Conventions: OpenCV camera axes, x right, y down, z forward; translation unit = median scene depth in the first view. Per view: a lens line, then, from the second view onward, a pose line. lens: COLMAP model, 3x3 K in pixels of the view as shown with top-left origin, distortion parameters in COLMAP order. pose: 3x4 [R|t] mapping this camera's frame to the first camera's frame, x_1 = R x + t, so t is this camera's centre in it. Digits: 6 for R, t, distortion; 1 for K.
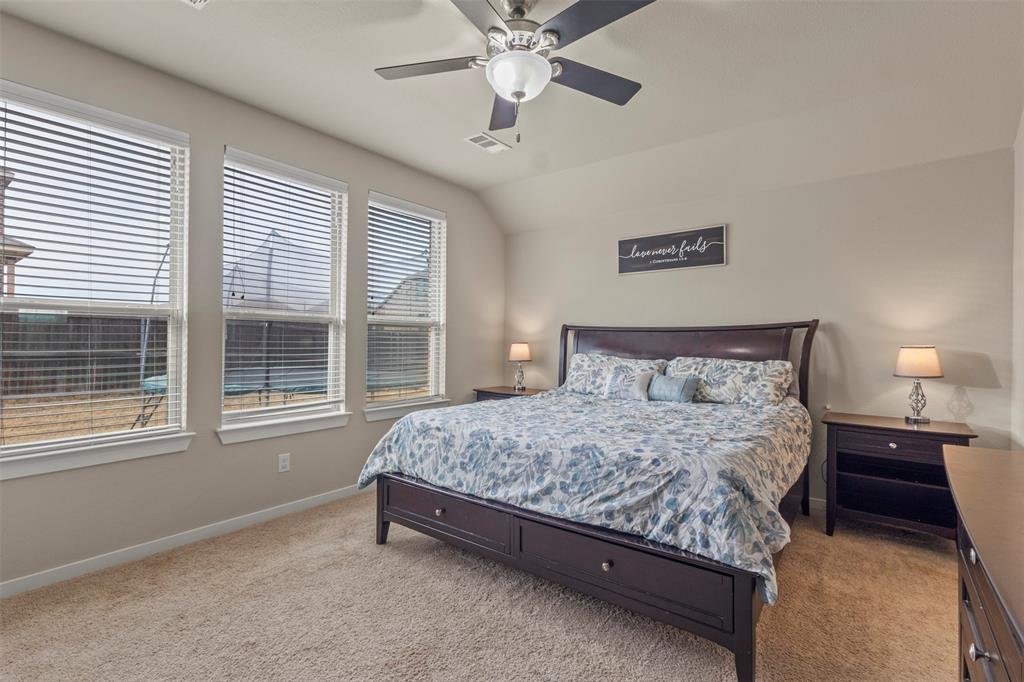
lens RADIAL K [[473.0, 0, 508.3], [0, 473.0, 340.0], [0, 0, 1]] dist [-0.000080, 0.001052]
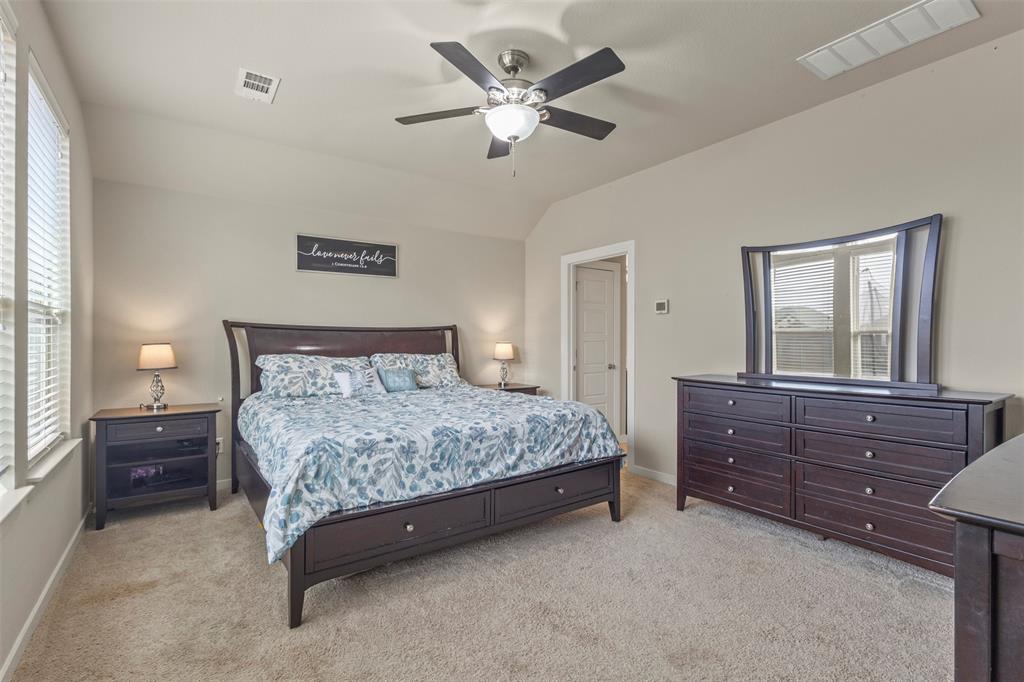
lens RADIAL K [[473.0, 0, 508.3], [0, 473.0, 340.0], [0, 0, 1]] dist [-0.000080, 0.001052]
pose [[0.296321, -0.005336, 0.955073, -0.996103], [0.001889, 0.999986, 0.005000, -0.003894], [-0.955087, 0.000322, 0.296327, 0.563243]]
